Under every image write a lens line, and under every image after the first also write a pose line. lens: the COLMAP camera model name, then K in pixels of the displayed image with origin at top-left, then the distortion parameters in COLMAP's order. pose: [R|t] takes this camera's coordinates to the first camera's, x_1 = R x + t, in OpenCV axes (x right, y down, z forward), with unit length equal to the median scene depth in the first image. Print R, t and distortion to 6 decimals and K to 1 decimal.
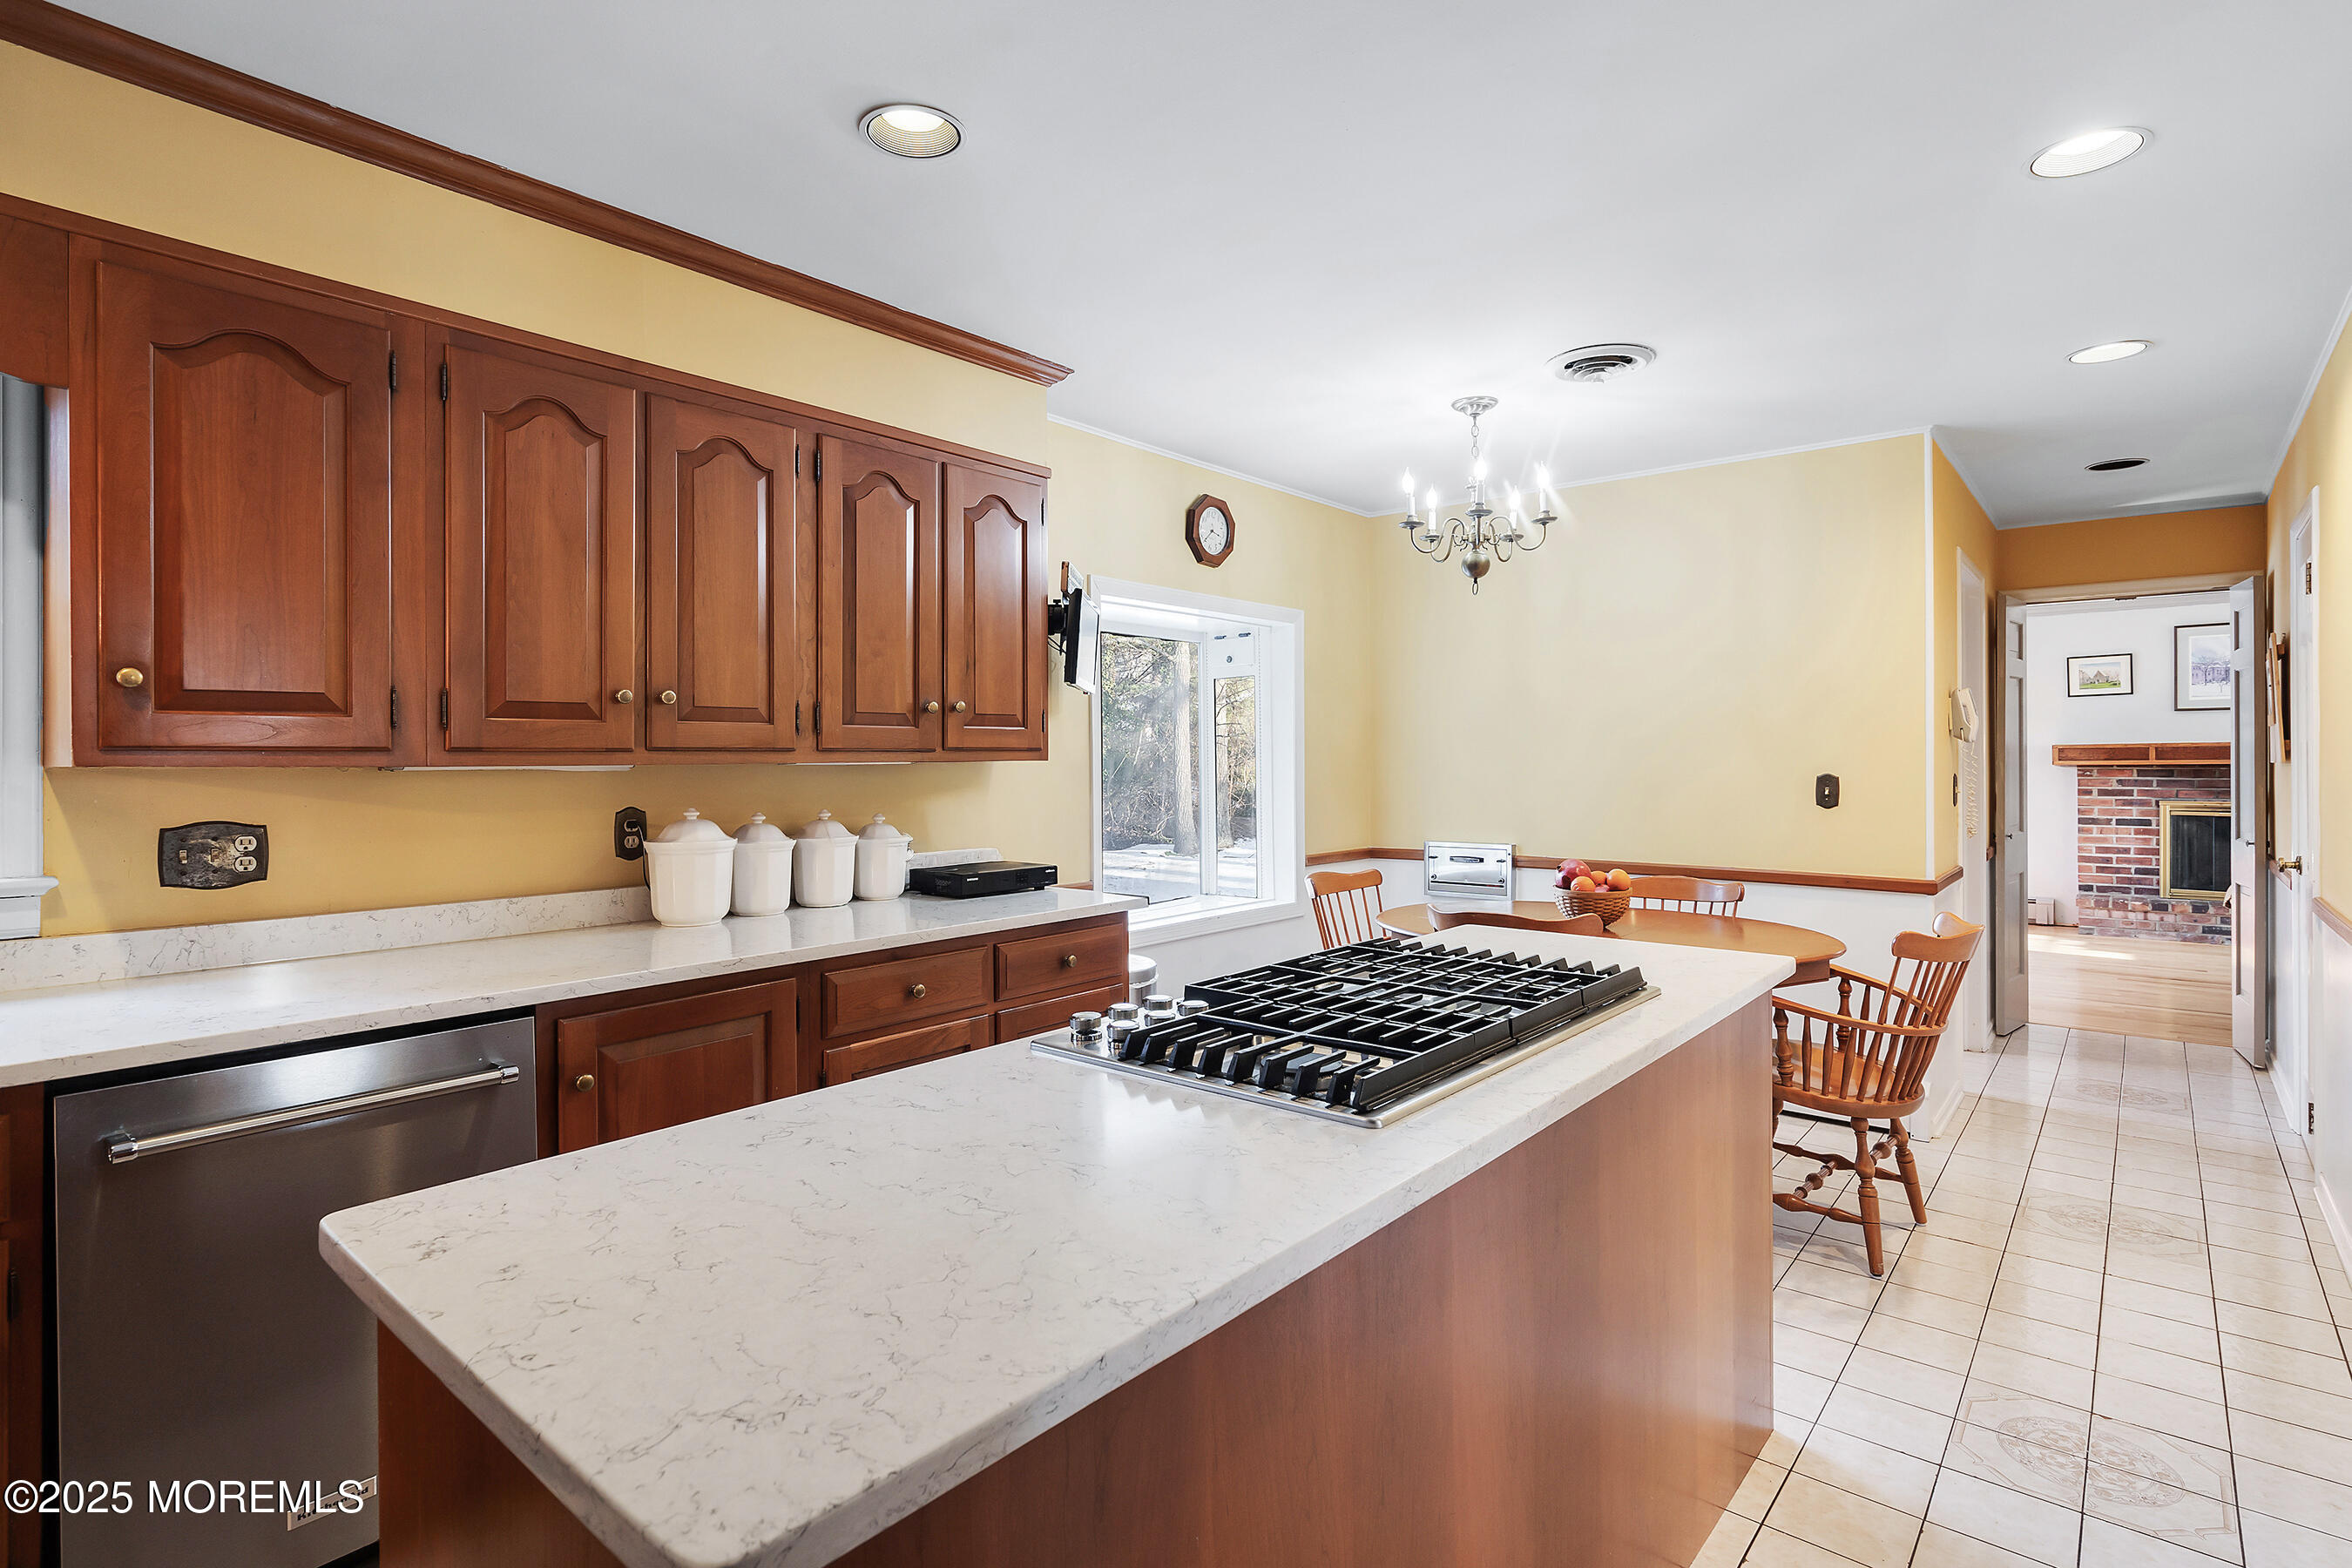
lens RADIAL K [[1144.9, 0, 1177.4], [0, 1144.9, 762.9], [0, 0, 1]] dist [0.000472, 0.000187]
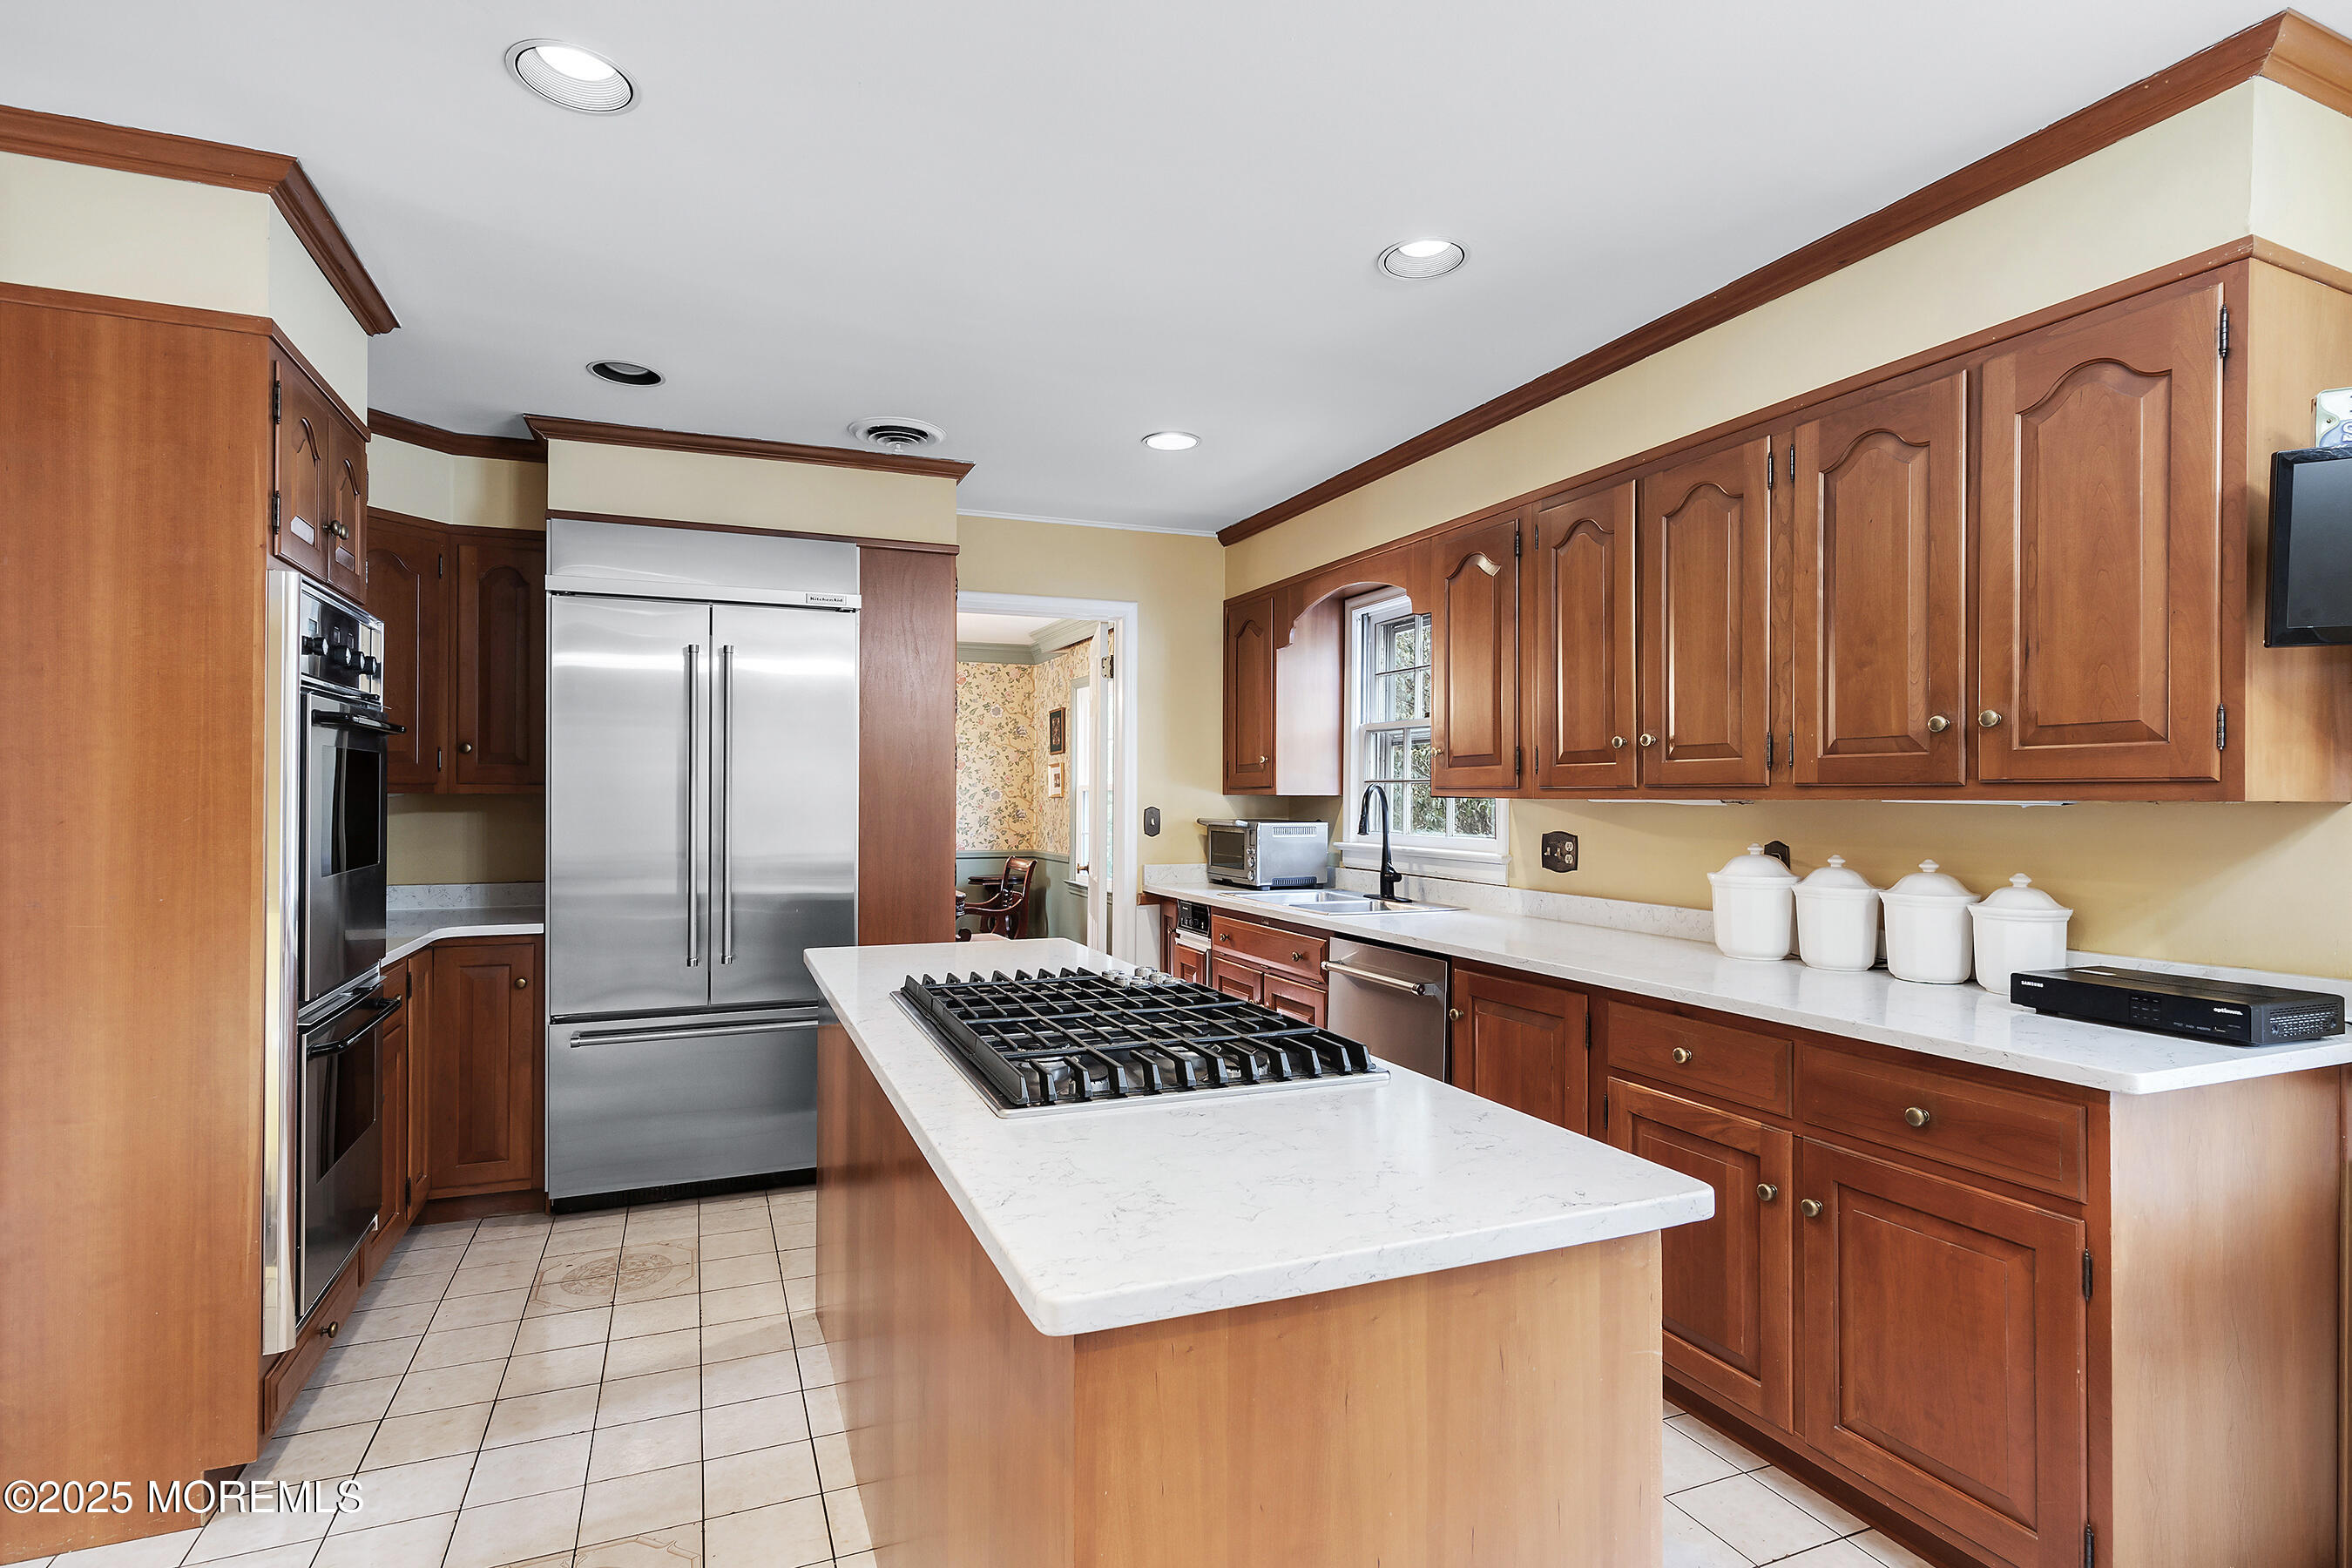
lens RADIAL K [[1155.0, 0, 1175.3], [0, 1155.0, 788.2], [0, 0, 1]] dist [-0.000020, -0.000061]
pose [[-0.448737, -0.001879, -0.893662, 0.621035], [-0.002447, 0.999997, -0.000874, -0.006153], [0.893661, 0.001794, -0.448740, 0.868457]]
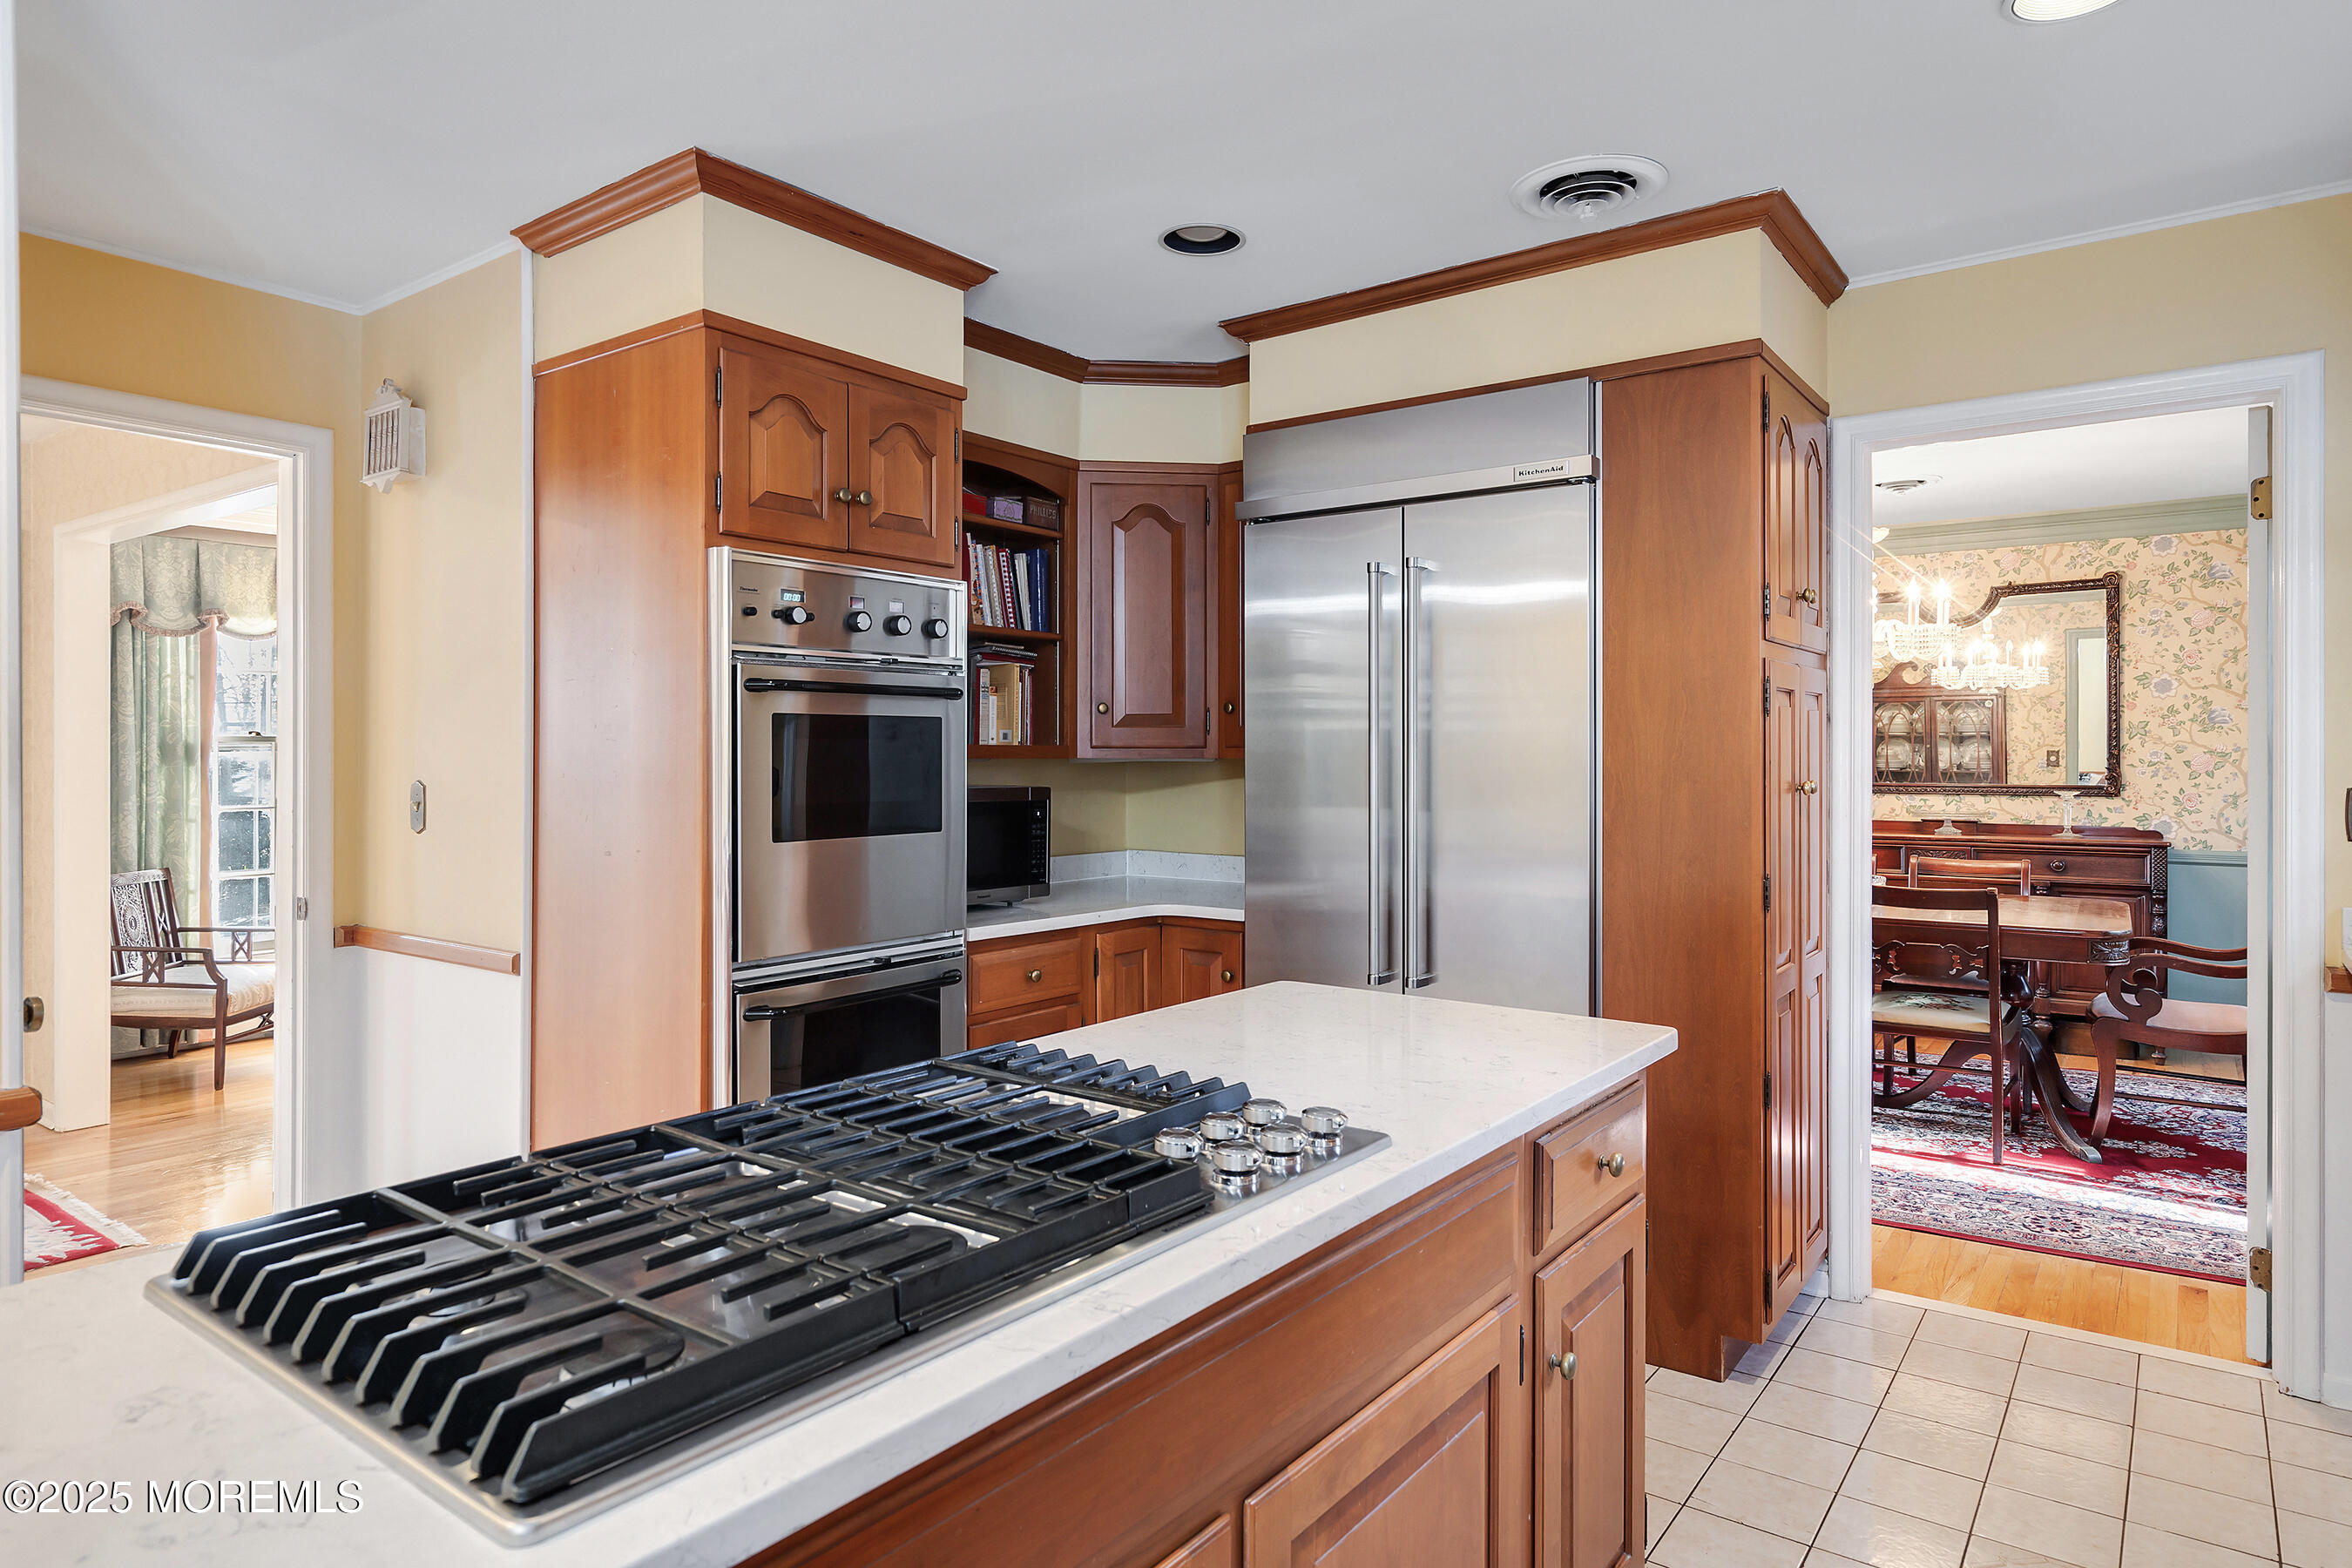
lens RADIAL K [[1350.7, 0, 1167.7], [0, 1350.7, 748.5], [0, 0, 1]] dist [0.009516, 0.000682]
pose [[-0.998376, 0.004807, -0.056767, 0.006081], [0.004993, 0.999983, -0.003133, -0.005350], [0.056751, -0.003412, -0.998383, 0.940508]]
